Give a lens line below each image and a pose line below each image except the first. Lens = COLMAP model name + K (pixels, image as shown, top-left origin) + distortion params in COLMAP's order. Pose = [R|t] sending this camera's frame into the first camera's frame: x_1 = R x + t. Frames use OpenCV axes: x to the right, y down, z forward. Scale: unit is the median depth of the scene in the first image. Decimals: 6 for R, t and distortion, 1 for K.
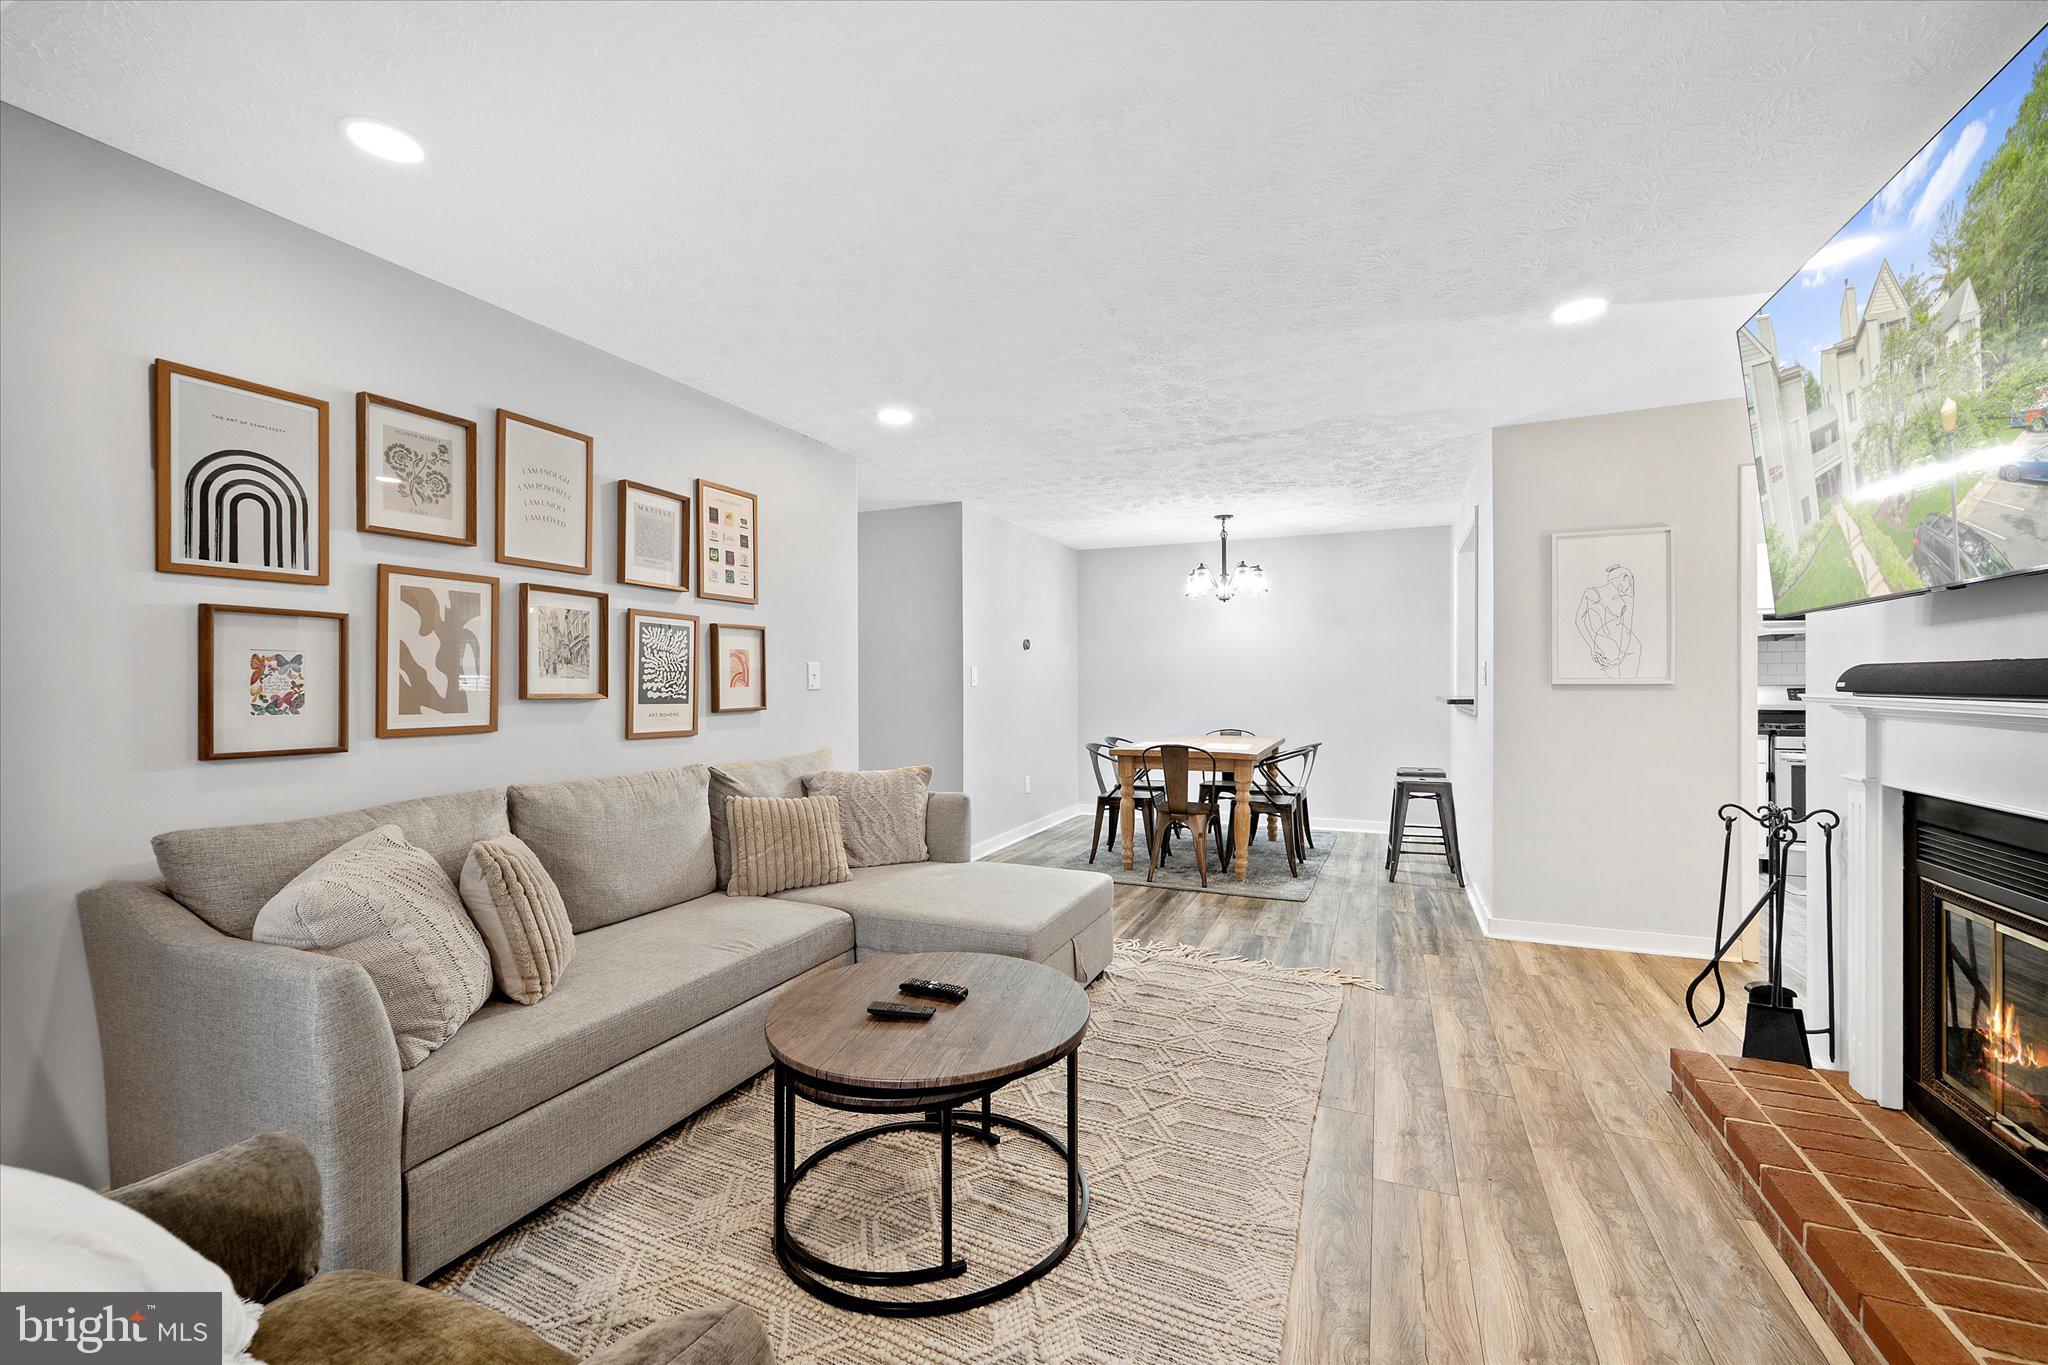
lens RADIAL K [[828.4, 0, 1030.7], [0, 828.4, 687.5], [0, 0, 1]] dist [-0.000062, -0.000449]
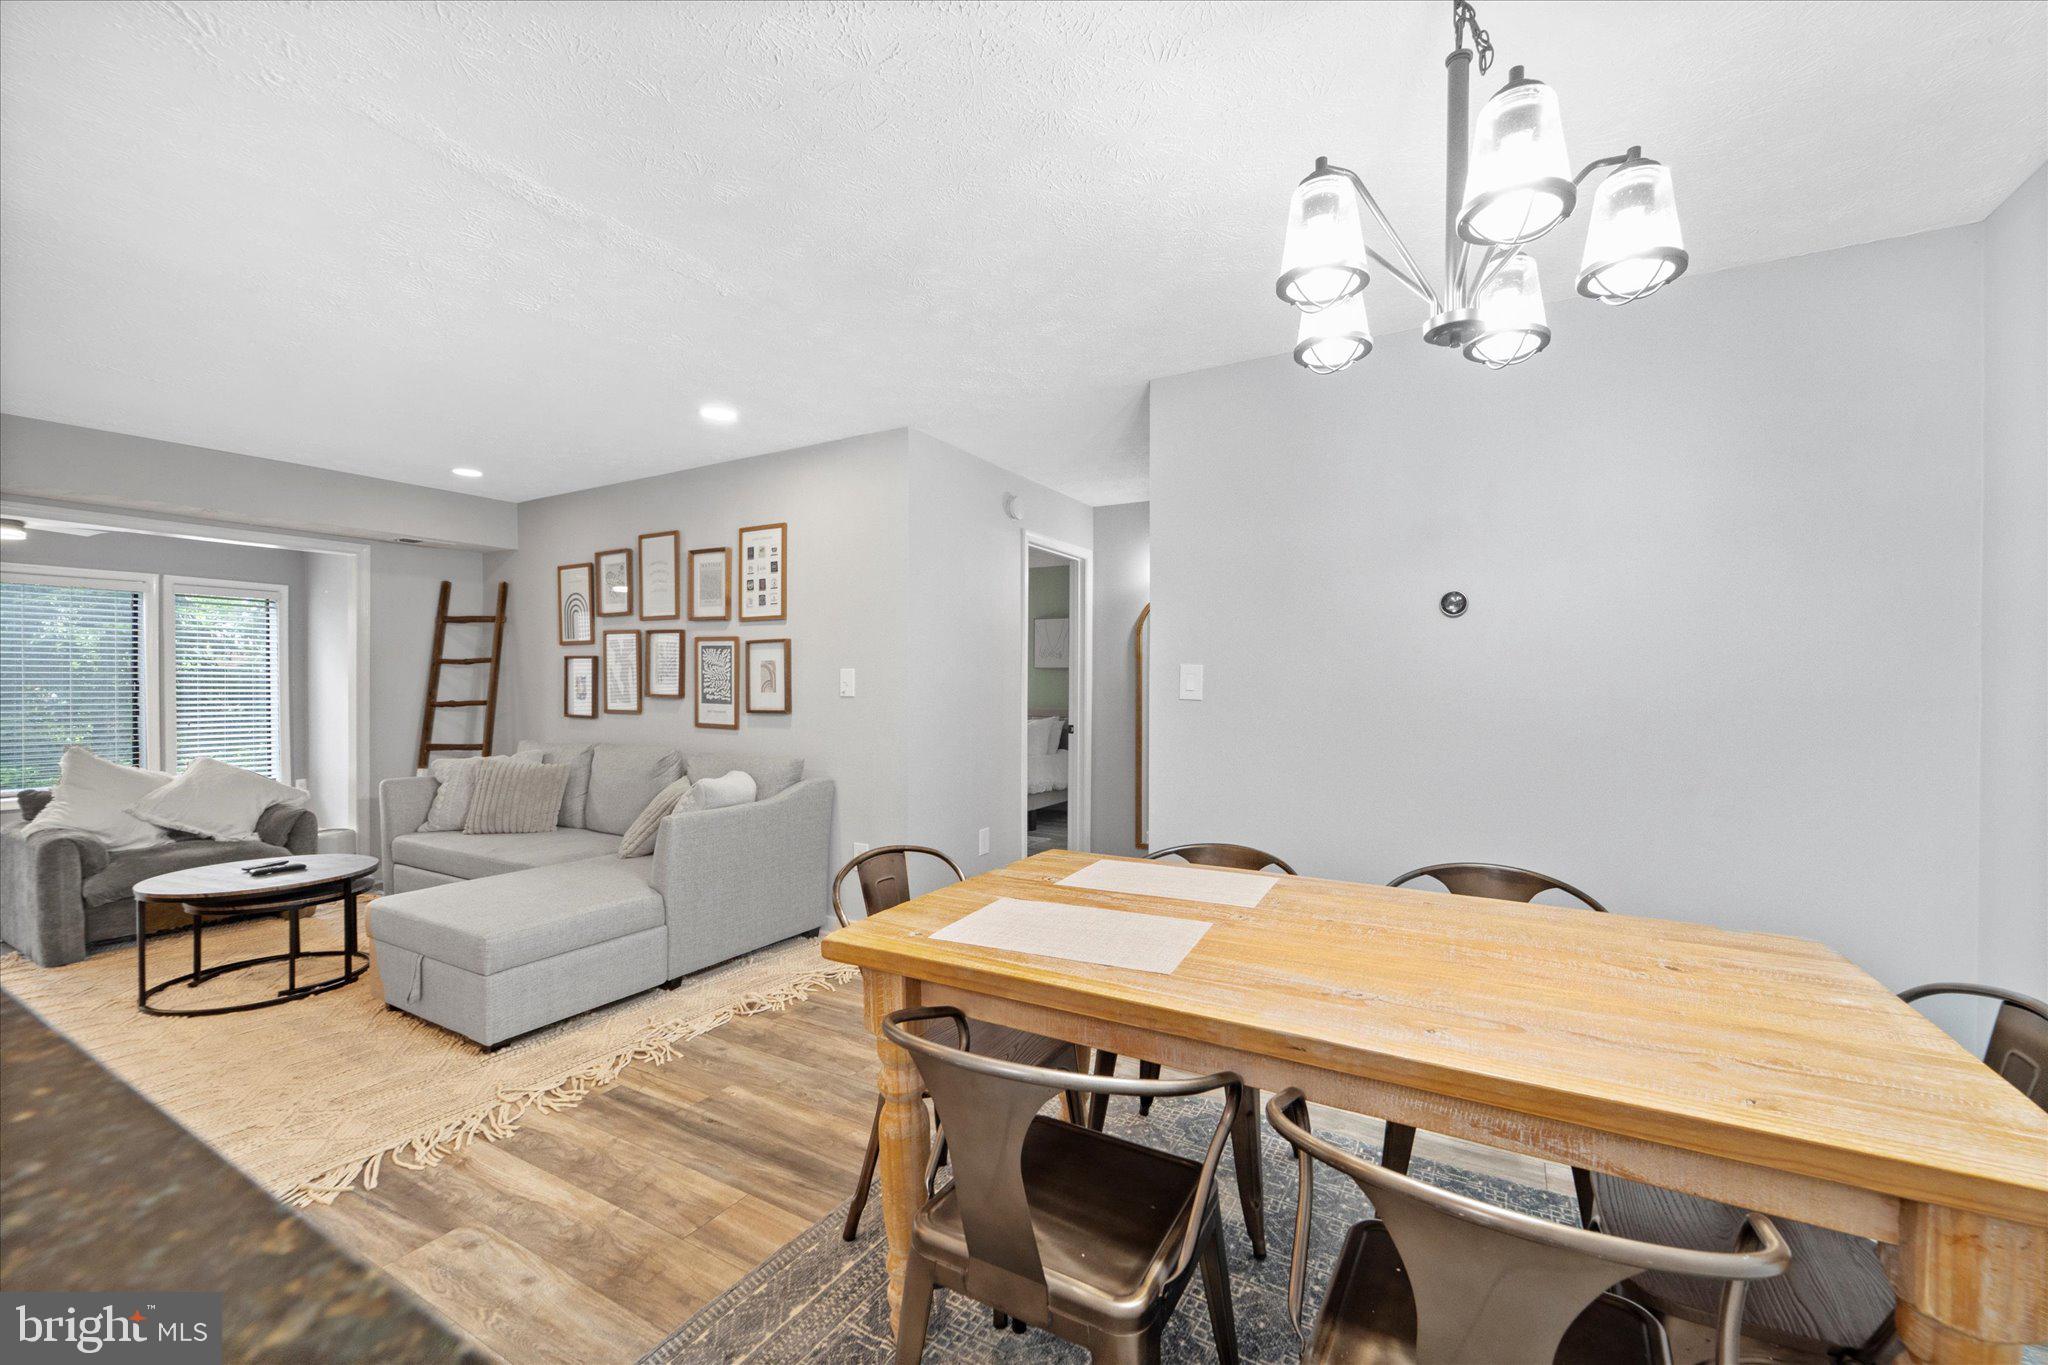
lens RADIAL K [[828.4, 0, 1030.7], [0, 828.4, 687.5], [0, 0, 1]] dist [-0.000062, -0.000449]
pose [[-0.113346, 0.009095, -0.993514, 0.844222], [-0.008582, 0.999912, 0.010133, -0.025188], [0.993519, 0.009675, -0.113258, 1.644272]]
